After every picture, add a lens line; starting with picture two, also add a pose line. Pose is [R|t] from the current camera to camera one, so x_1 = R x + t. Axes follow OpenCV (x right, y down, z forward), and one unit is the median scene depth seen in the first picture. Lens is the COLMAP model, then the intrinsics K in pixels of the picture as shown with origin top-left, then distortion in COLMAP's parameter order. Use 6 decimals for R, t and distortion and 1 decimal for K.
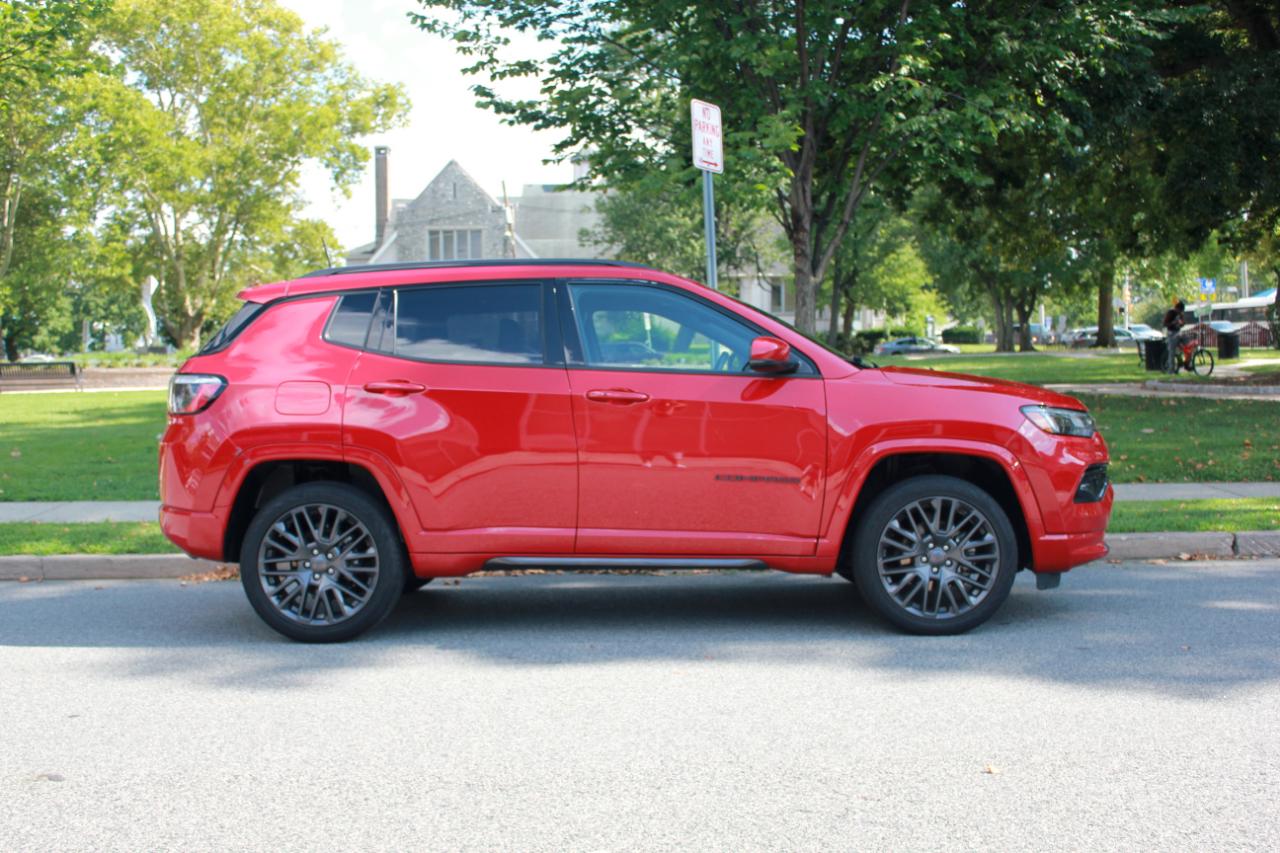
lens RADIAL K [[1461.9, 0, 635.2], [0, 1461.9, 424.7], [0, 0, 1]] dist [-0.064104, 0.000000]
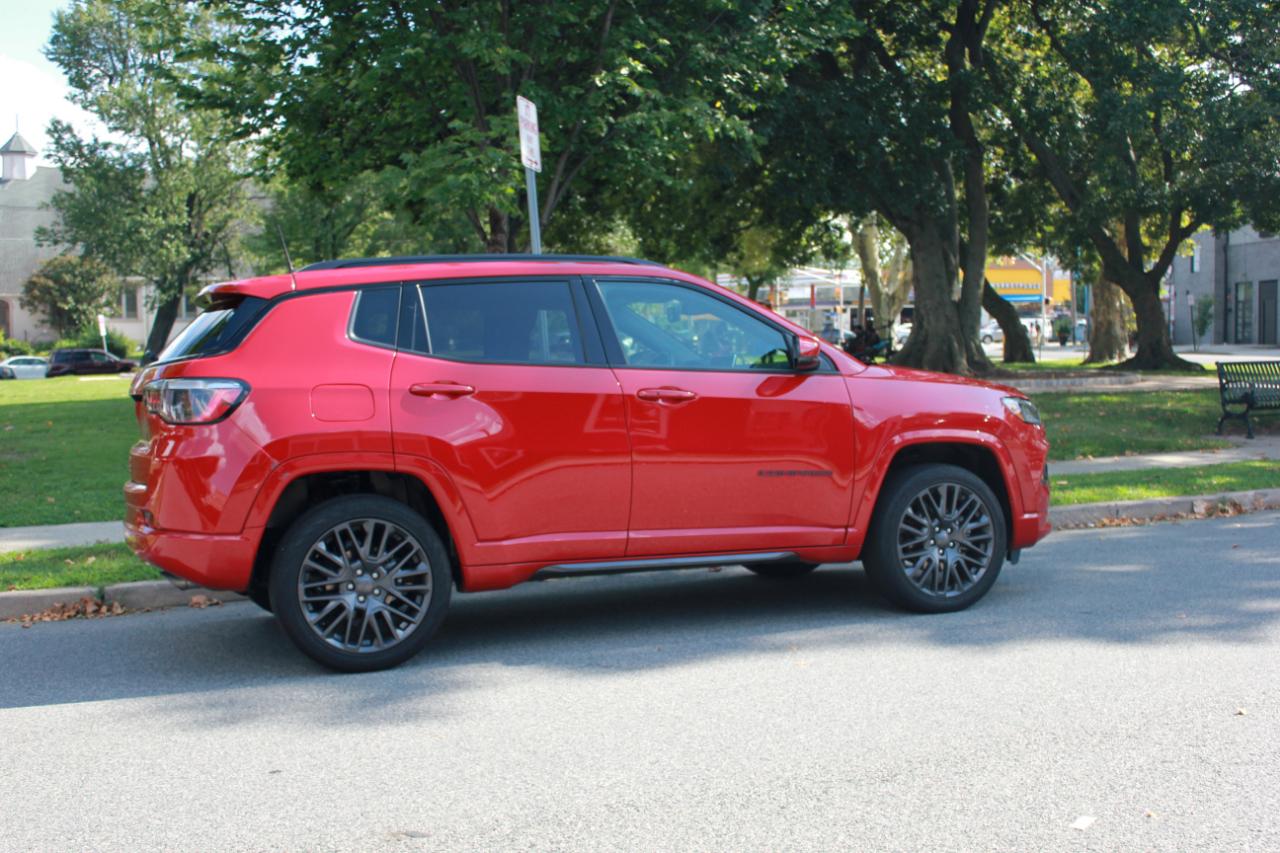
lens RADIAL K [[1461.9, 0, 638.1], [0, 1461.9, 493.8], [0, 0, 1]] dist [-0.064104, 0.000000]
pose [[0.922130, -0.042967, 0.384488, -0.407893], [0.026370, 0.998483, 0.048338, -0.000879], [-0.385982, -0.034435, 0.921864, 0.095571]]
